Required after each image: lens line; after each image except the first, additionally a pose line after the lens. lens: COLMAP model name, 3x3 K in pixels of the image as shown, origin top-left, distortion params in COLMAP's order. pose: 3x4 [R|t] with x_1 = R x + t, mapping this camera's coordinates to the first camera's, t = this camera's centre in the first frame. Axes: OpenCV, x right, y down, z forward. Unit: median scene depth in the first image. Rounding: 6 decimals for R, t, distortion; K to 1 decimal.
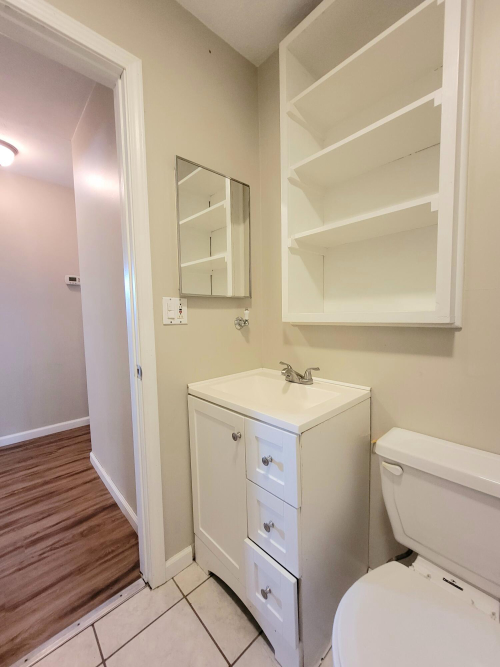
lens RADIAL K [[277.8, 0, 250.0], [0, 277.8, 333.5], [0, 0, 1]] dist [-0.000621, -0.000231]
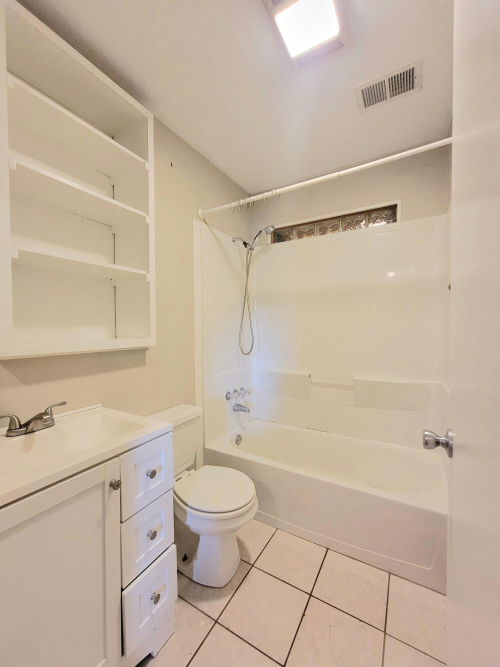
lens RADIAL K [[277.8, 0, 250.0], [0, 277.8, 333.5], [0, 0, 1]] dist [-0.000621, -0.000231]
pose [[-0.314145, 0.008083, 0.949341, -1.016446], [0.084360, 0.996246, 0.019433, -0.084010], [-0.945619, 0.086191, -0.313648, 0.832994]]
